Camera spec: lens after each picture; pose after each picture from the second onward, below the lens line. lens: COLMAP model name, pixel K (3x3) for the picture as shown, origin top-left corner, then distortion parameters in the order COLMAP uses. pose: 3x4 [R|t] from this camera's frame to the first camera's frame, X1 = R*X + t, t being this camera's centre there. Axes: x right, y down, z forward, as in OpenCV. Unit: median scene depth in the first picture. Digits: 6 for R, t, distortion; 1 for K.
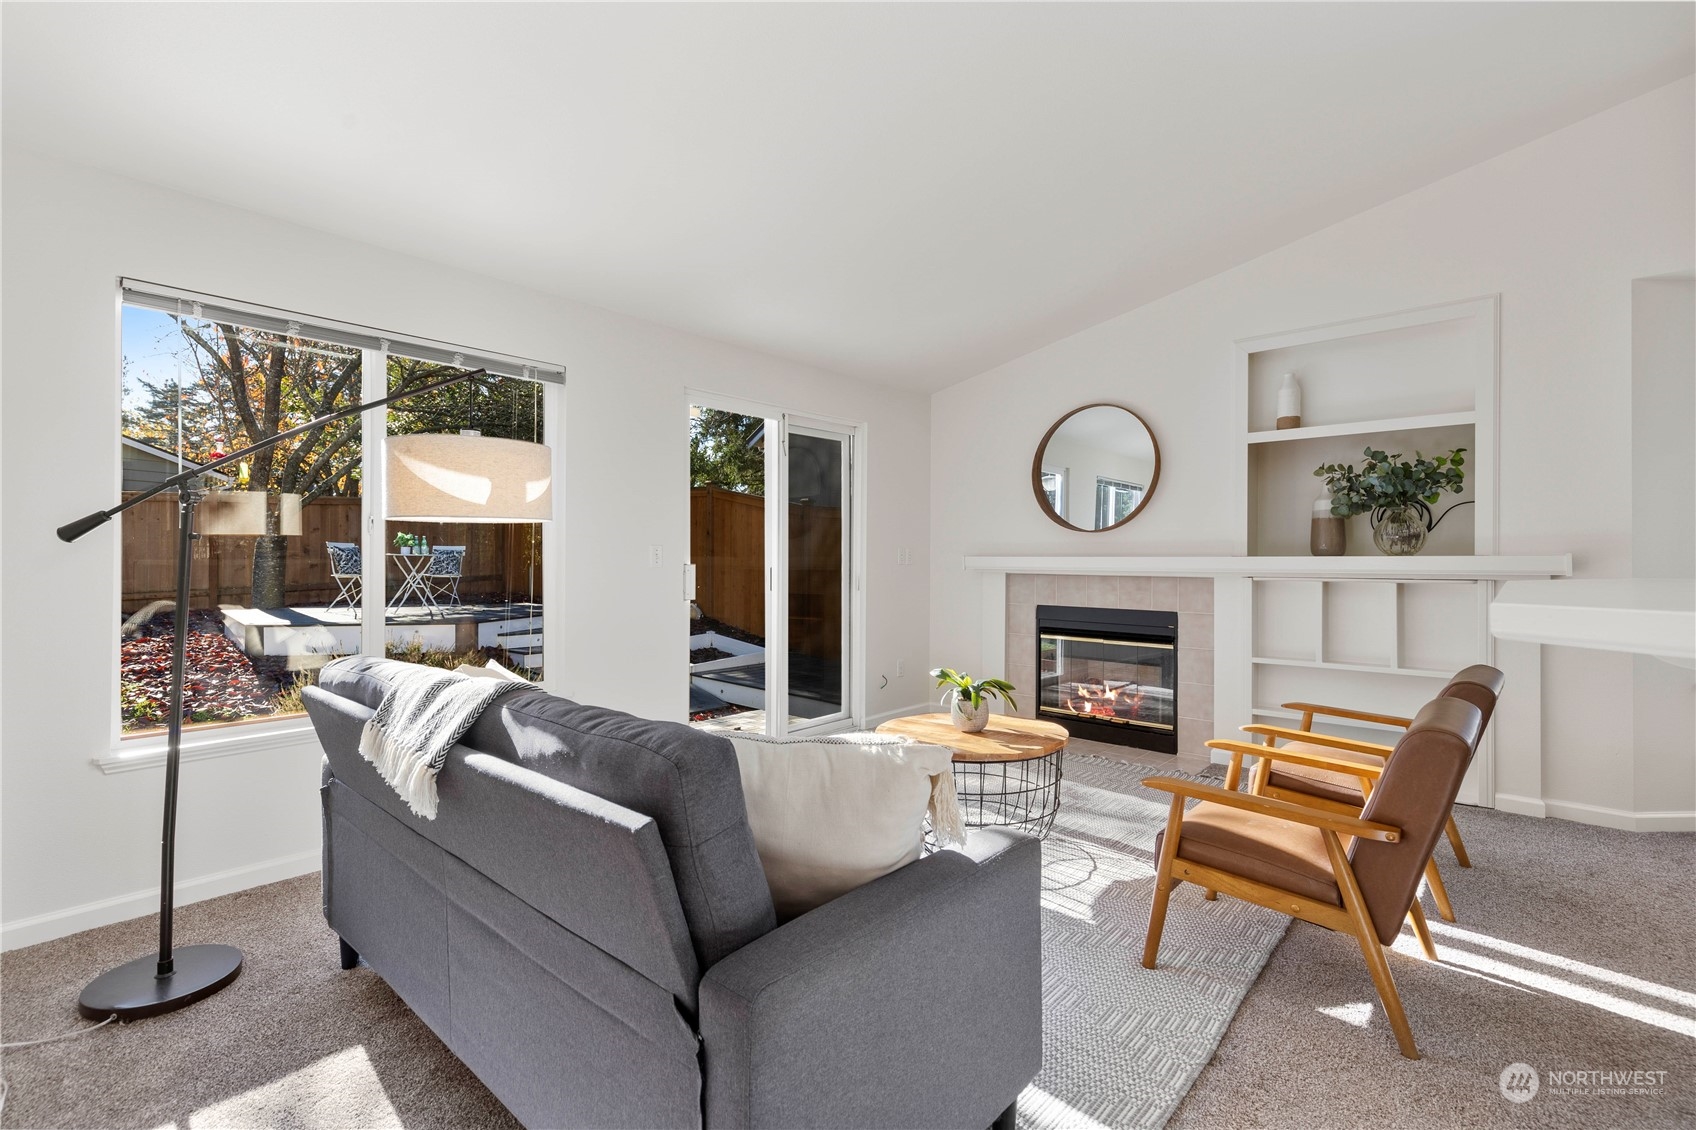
lens RADIAL K [[766.5, 0, 844.4], [0, 766.5, 557.5], [0, 0, 1]] dist [-0.000567, -0.000274]
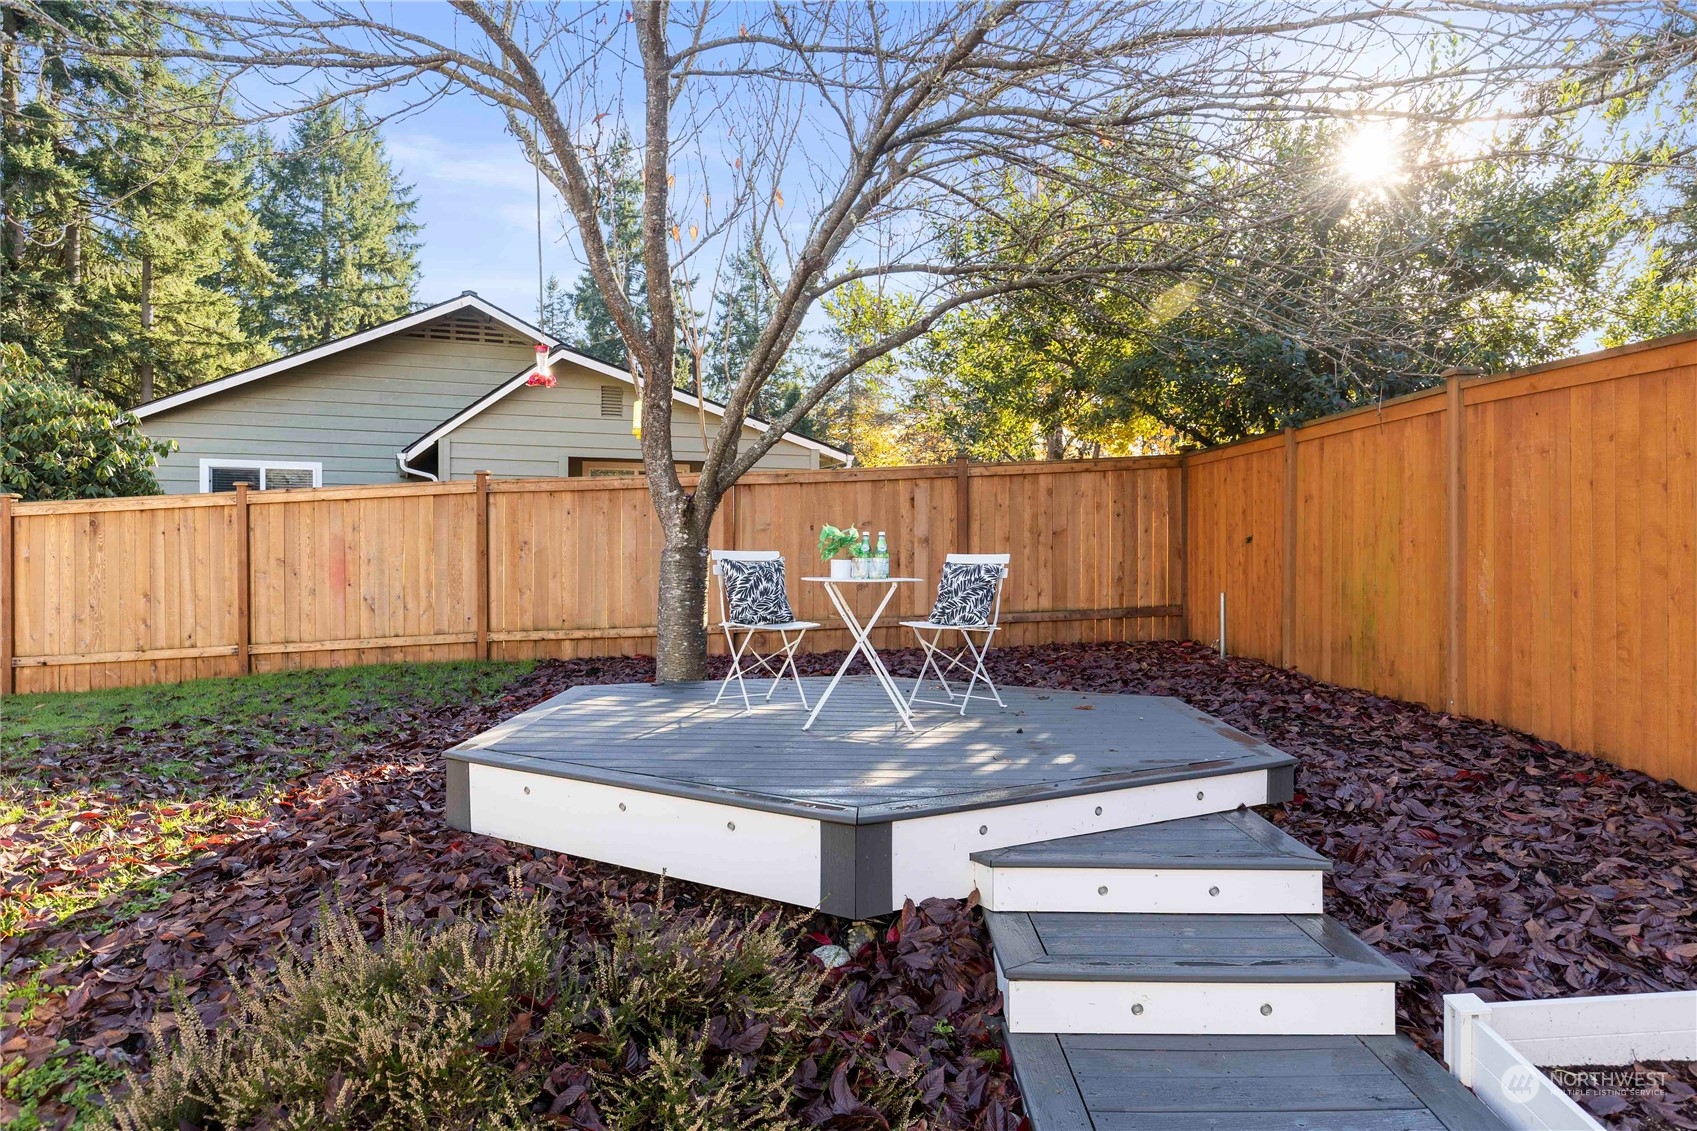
lens RADIAL K [[1075.8, 0, 847.3], [0, 1075.8, 564.8], [0, 0, 1]] dist [-0.000296, -0.000016]
pose [[0.697355, 0.000198, -0.716726, -0.148387], [0.003964, 0.999984, 0.004133, -0.012444], [0.716715, -0.005723, 0.697343, 0.554195]]
